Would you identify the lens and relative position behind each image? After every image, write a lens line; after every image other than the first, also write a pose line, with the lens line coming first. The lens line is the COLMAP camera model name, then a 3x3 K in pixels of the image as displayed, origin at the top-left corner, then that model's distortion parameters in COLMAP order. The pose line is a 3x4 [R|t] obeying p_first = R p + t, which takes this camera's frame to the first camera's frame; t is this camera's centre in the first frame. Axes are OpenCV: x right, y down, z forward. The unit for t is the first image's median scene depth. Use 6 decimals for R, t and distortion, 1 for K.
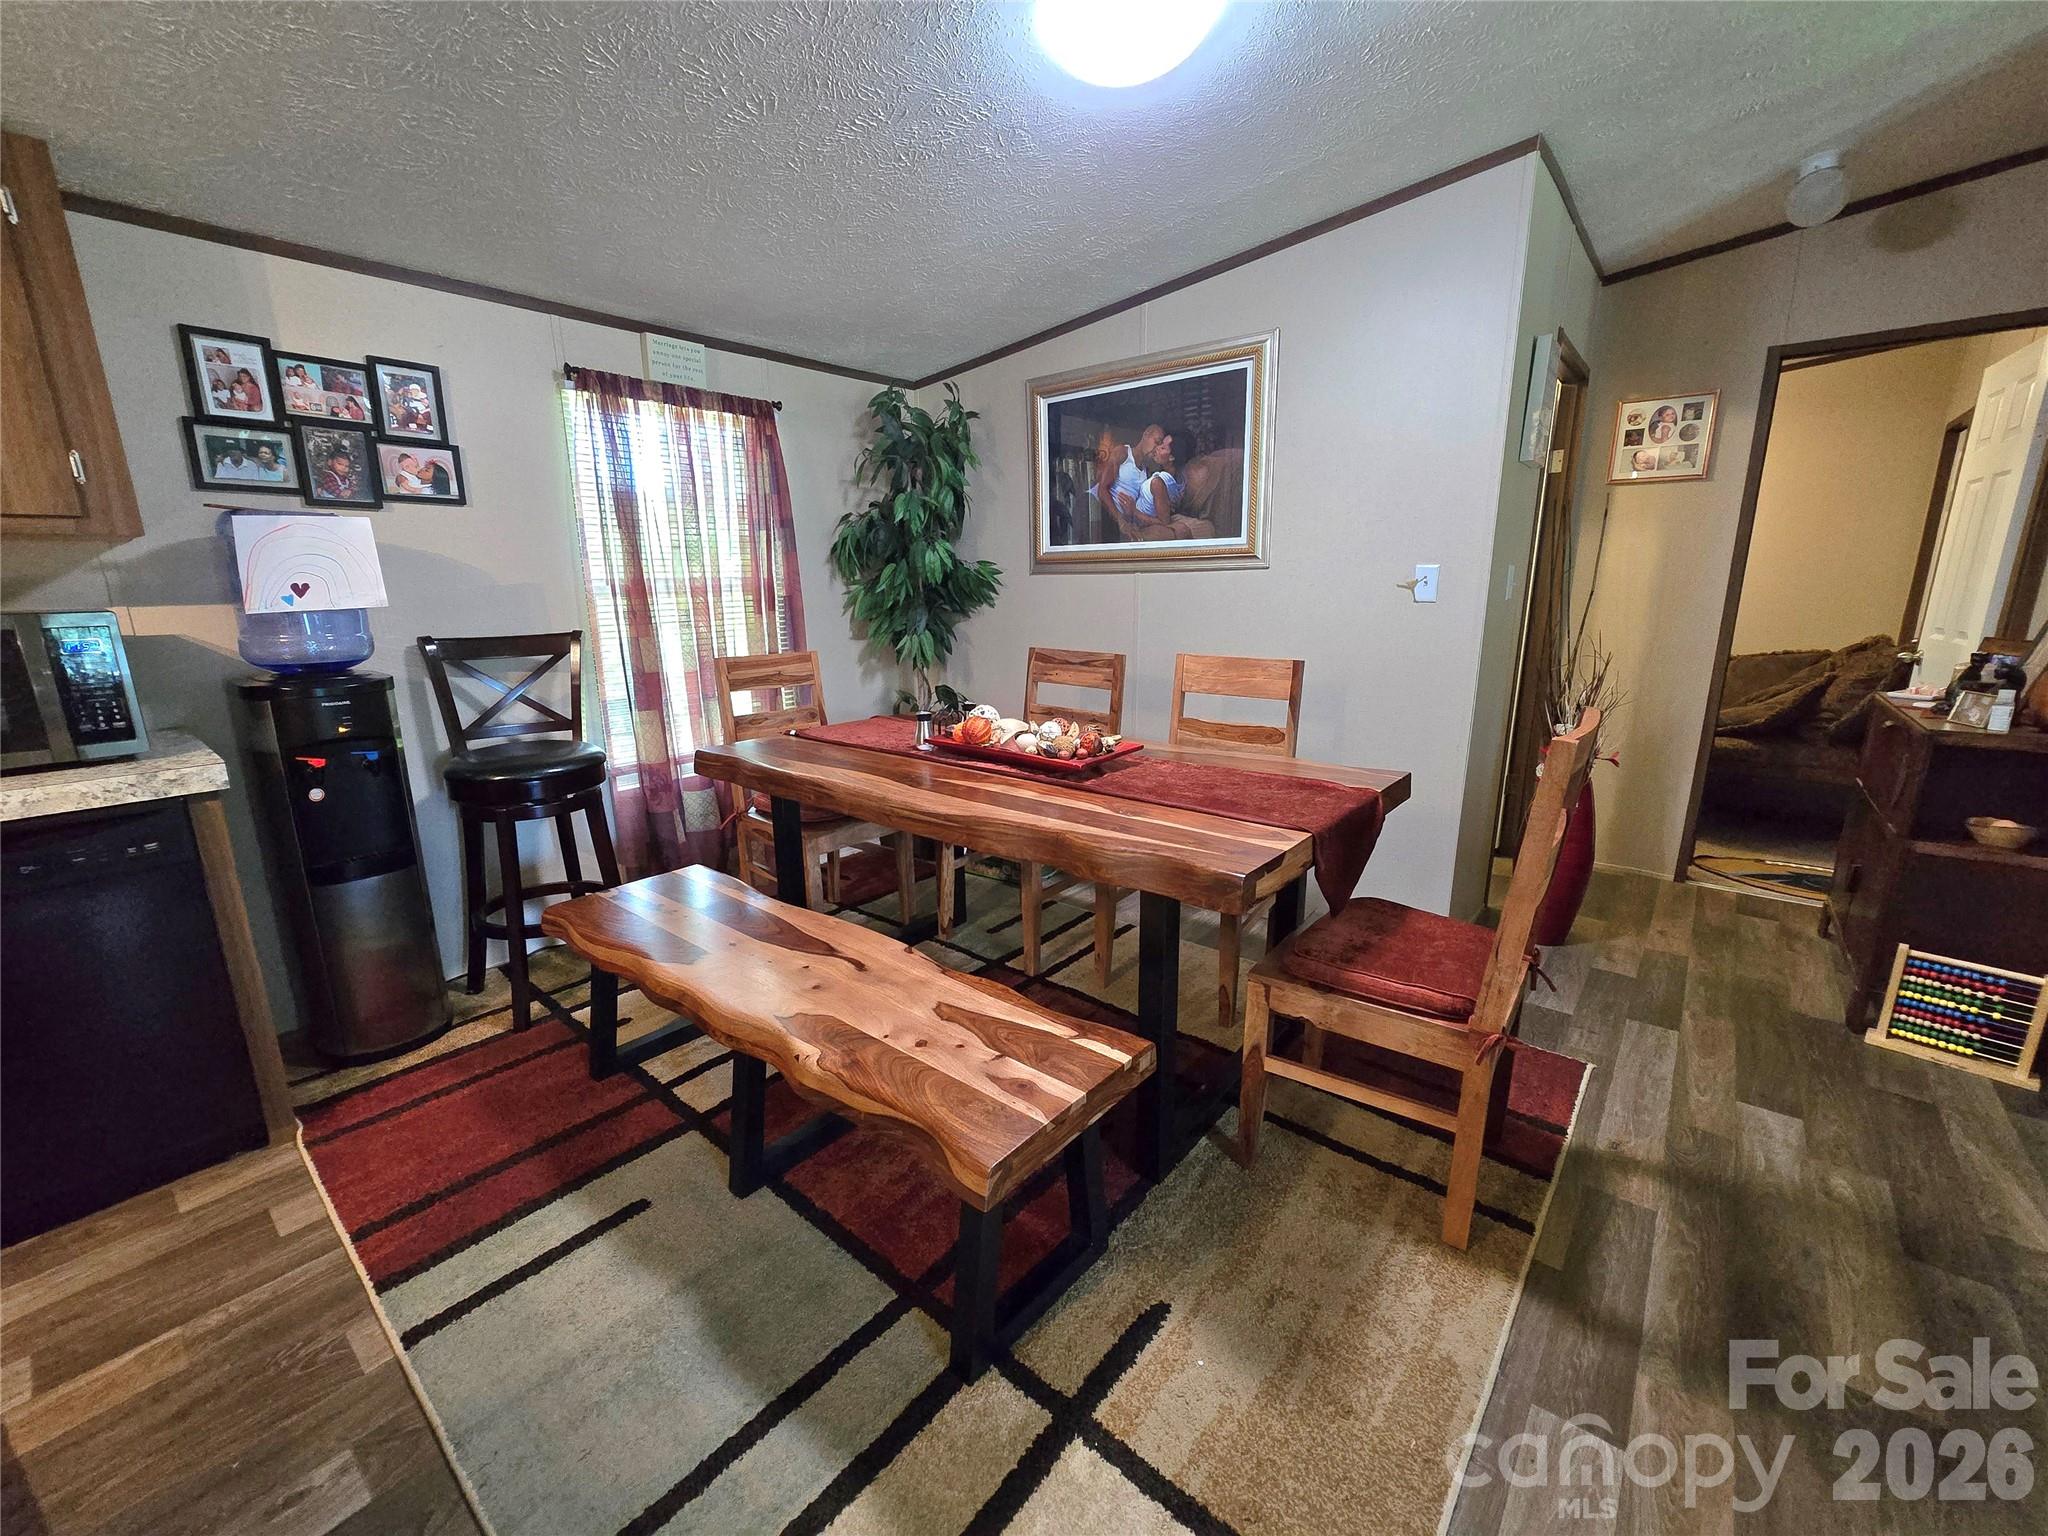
lens RADIAL K [[842.7, 0, 1028.9], [0, 842.7, 770.4], [0, 0, 1]] dist [-0.000761, 0.000330]
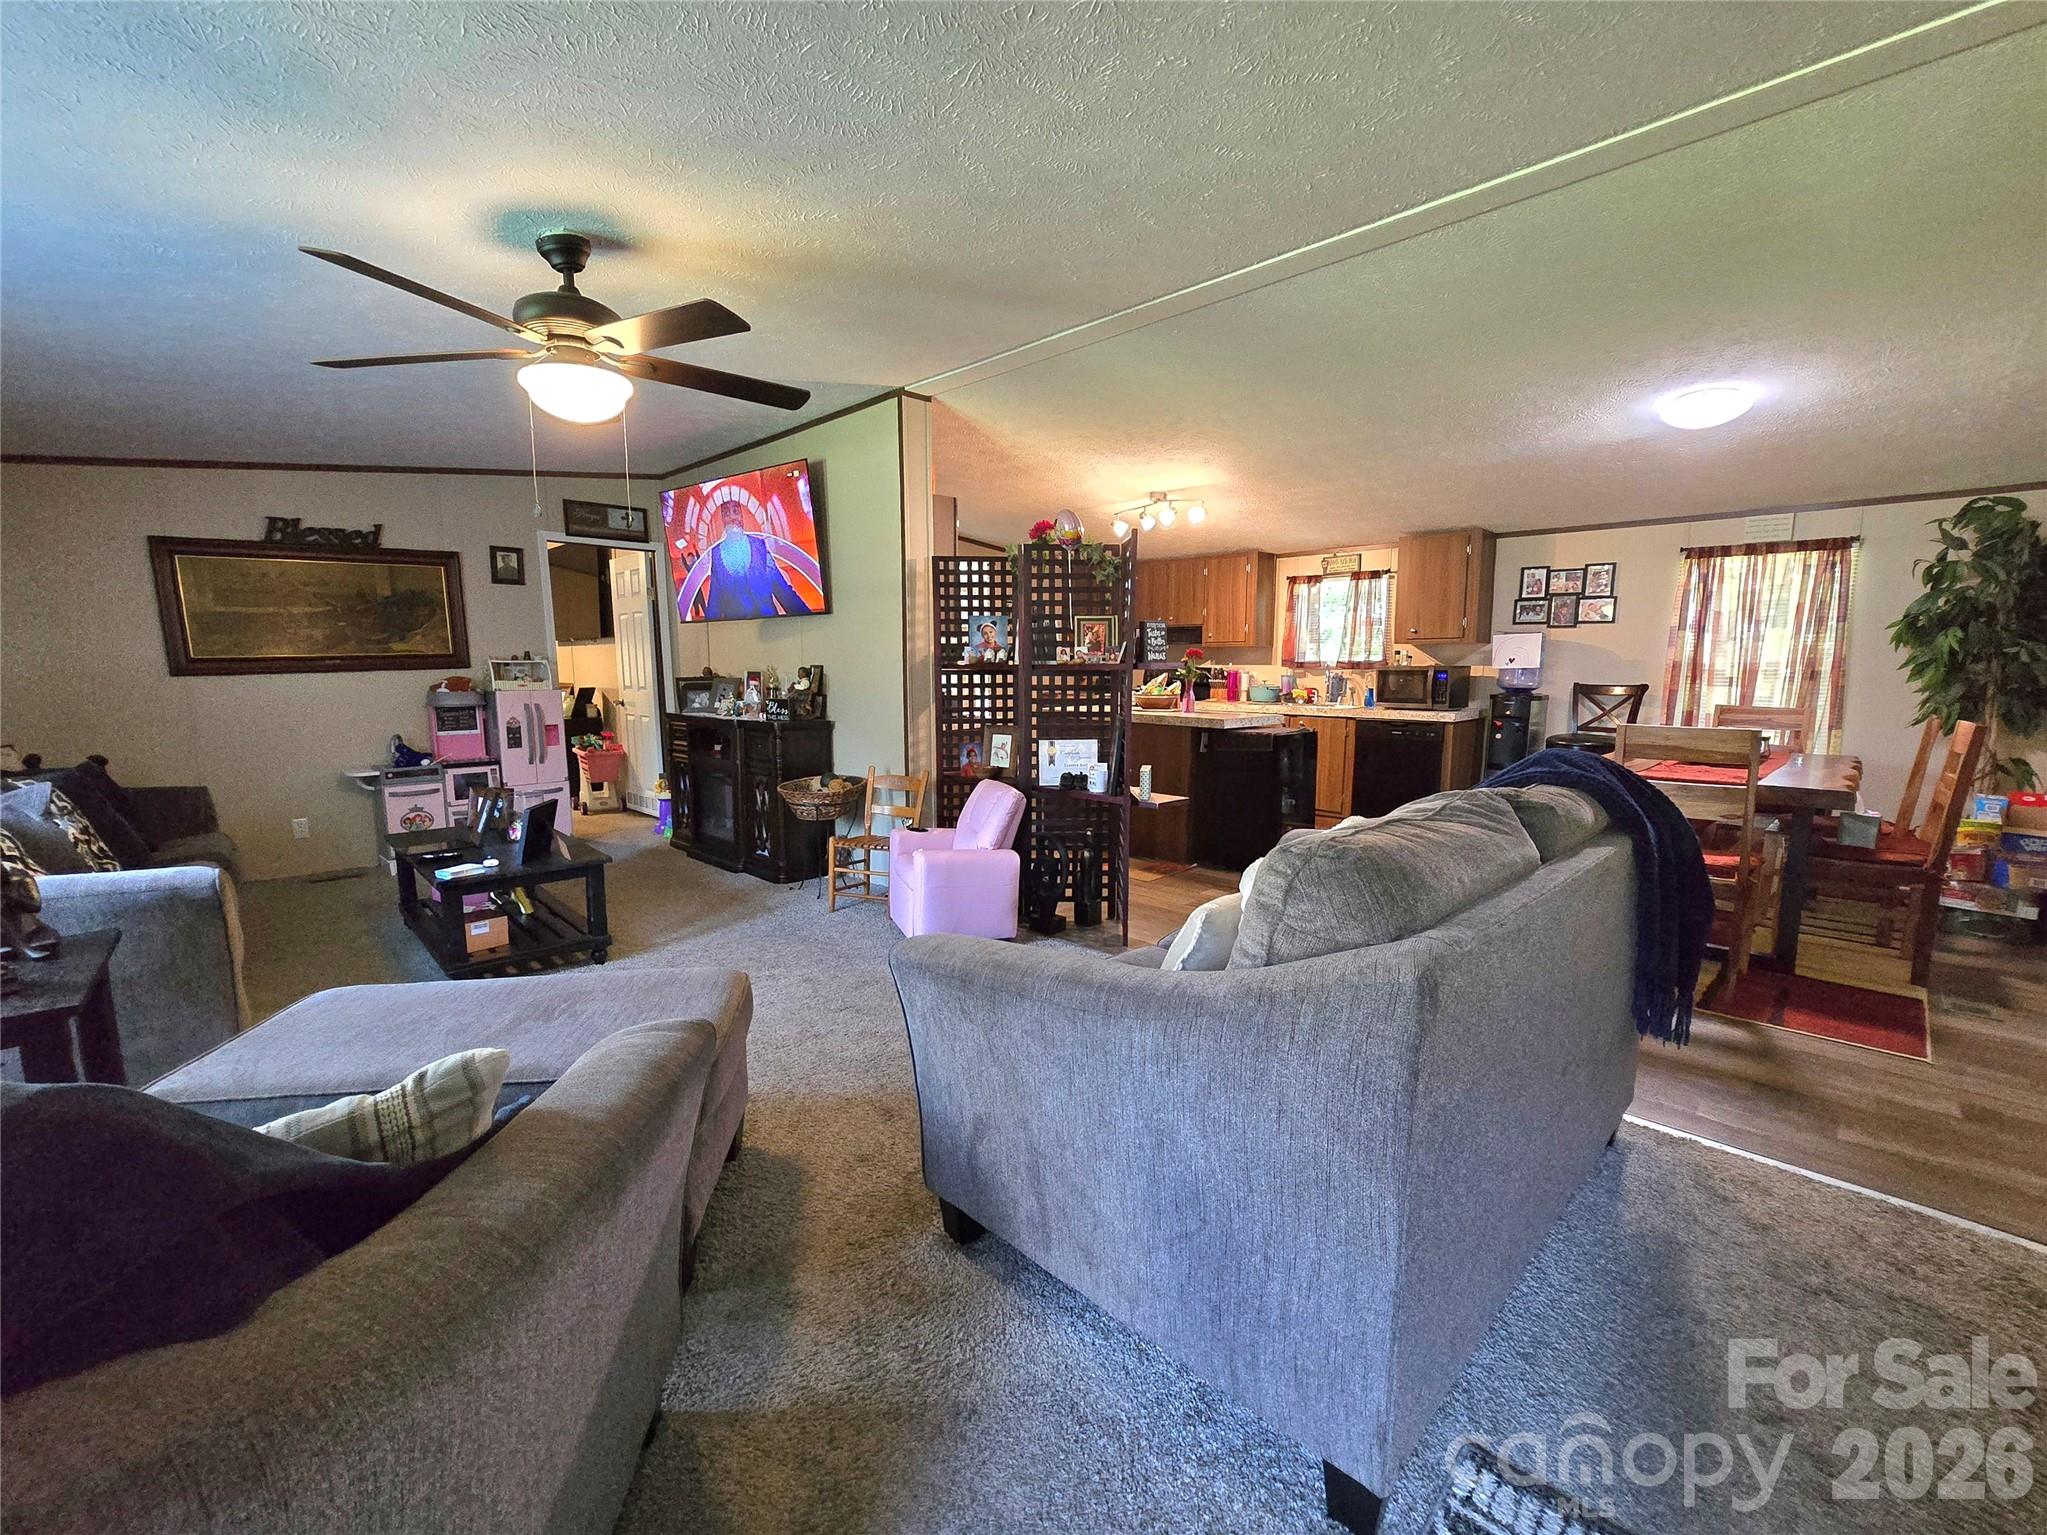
lens RADIAL K [[842.3, 0, 1028.4], [0, 842.3, 769.9], [0, 0, 1]] dist [-0.000761, 0.000330]
pose [[-0.091826, 0.134446, -0.986657, 1.544779], [-0.227064, 0.961912, 0.152206, 0.051149], [0.969541, 0.238010, -0.057801, -0.210507]]
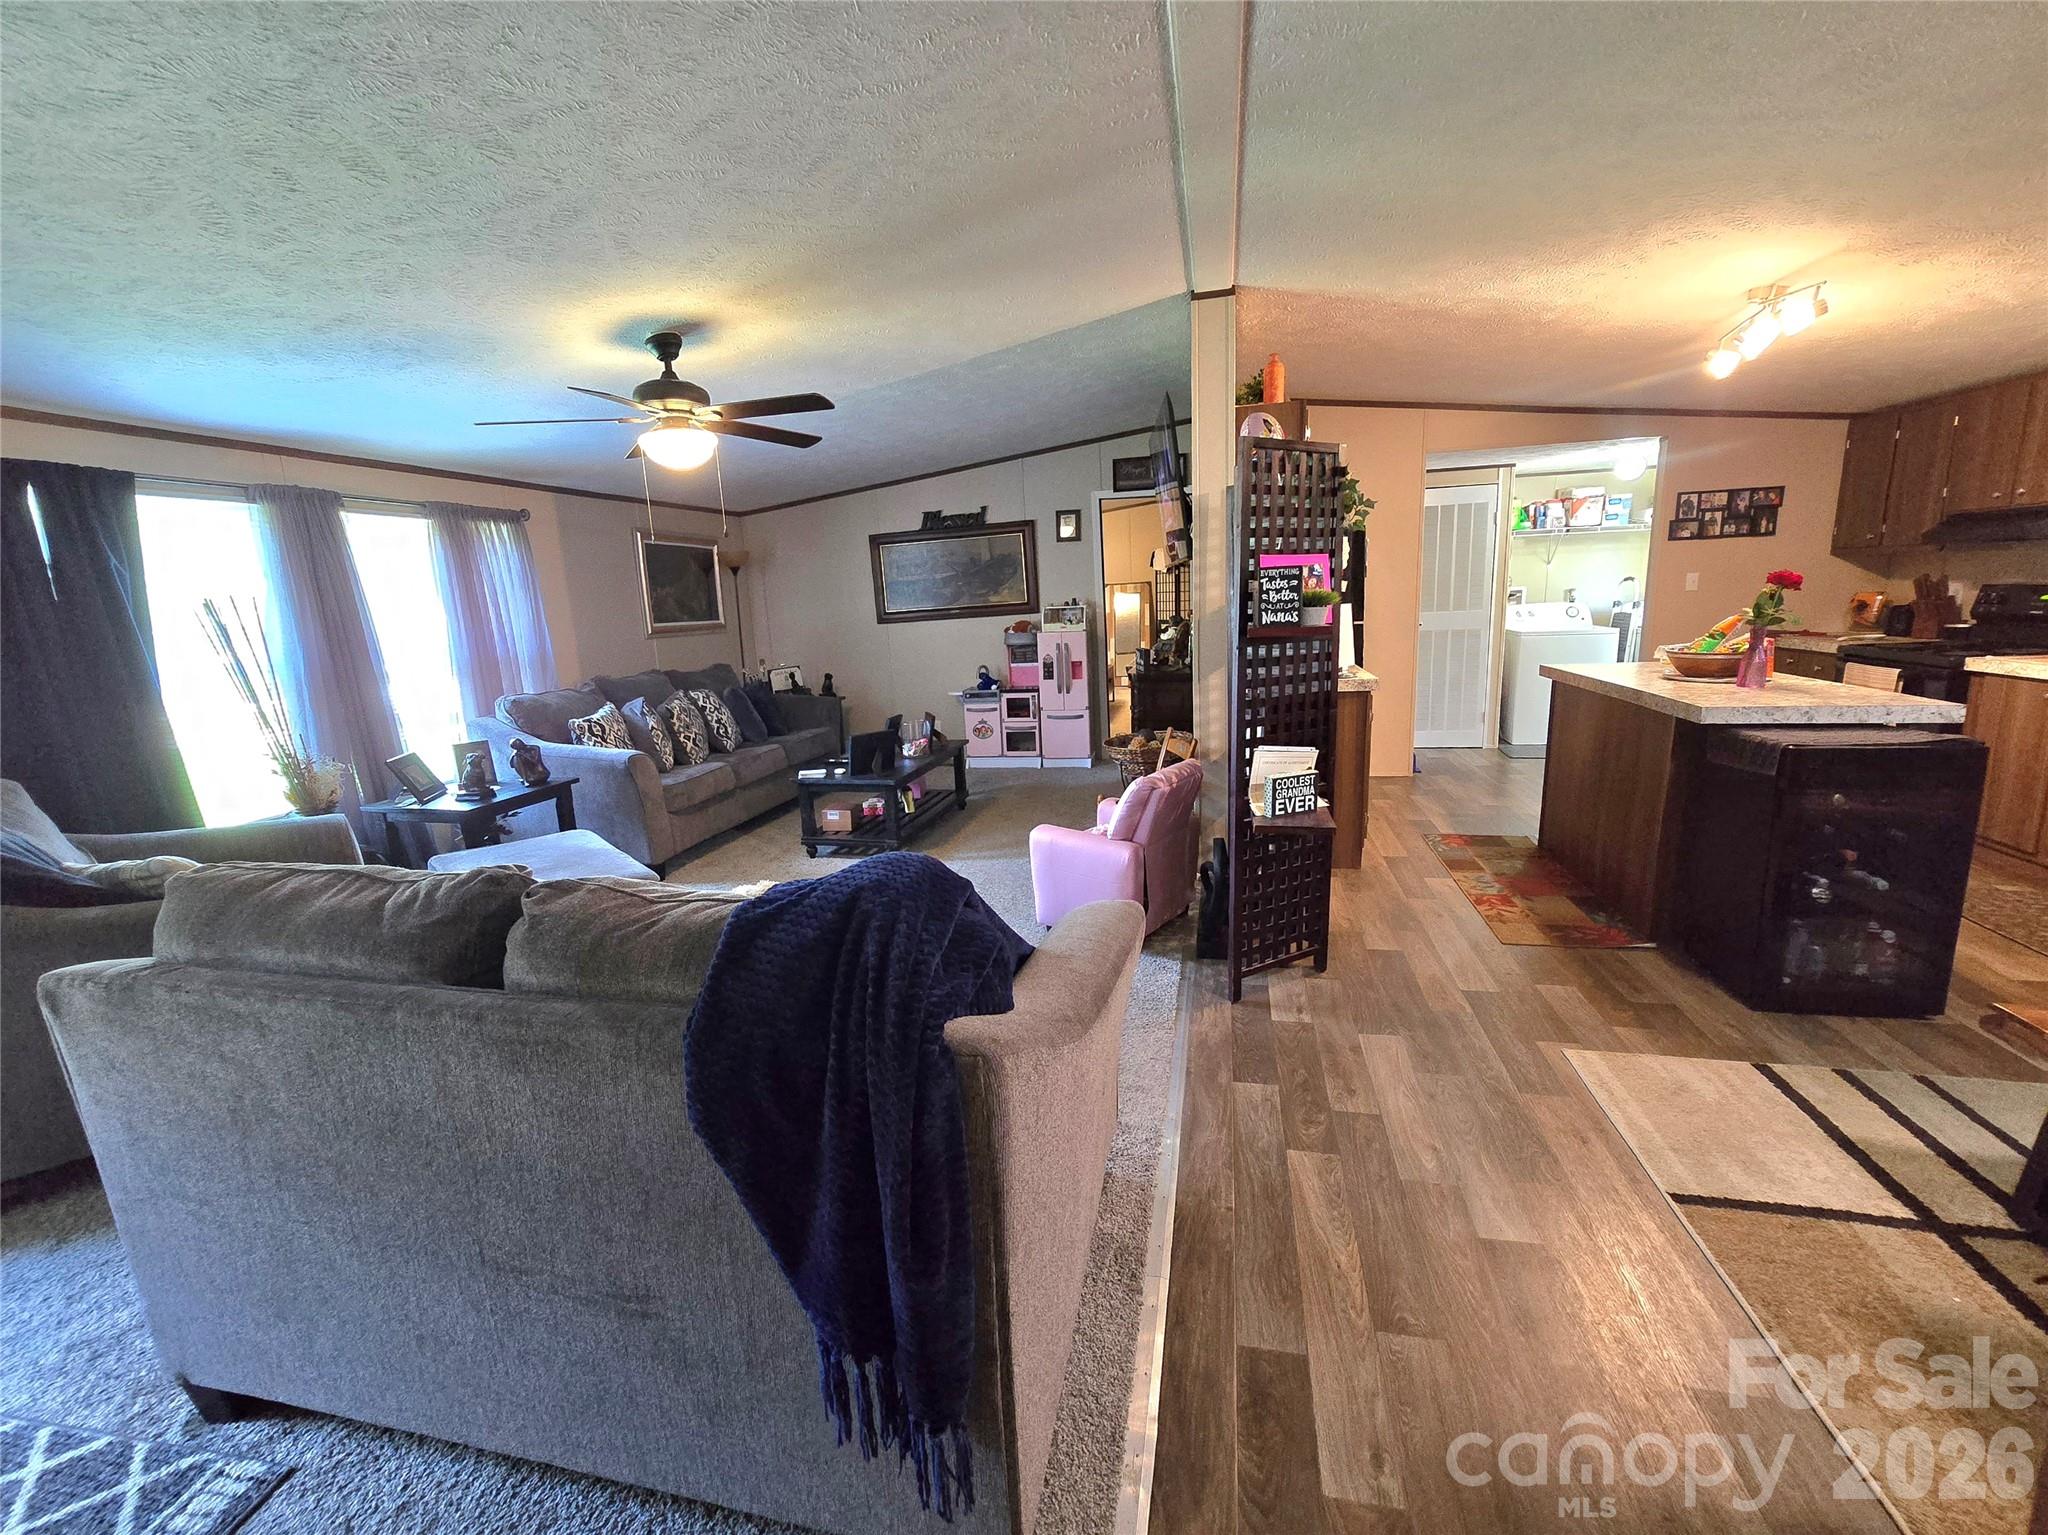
lens RADIAL K [[859.6, 0, 1039.5], [0, 859.6, 771.6], [0, 0, 1]] dist [0.002082, 0.000168]
pose [[-0.886719, 0.140229, -0.440527, 0.860206], [-0.055331, 0.913847, 0.402270, -0.172379], [0.458985, 0.381076, -0.802567, 0.557371]]
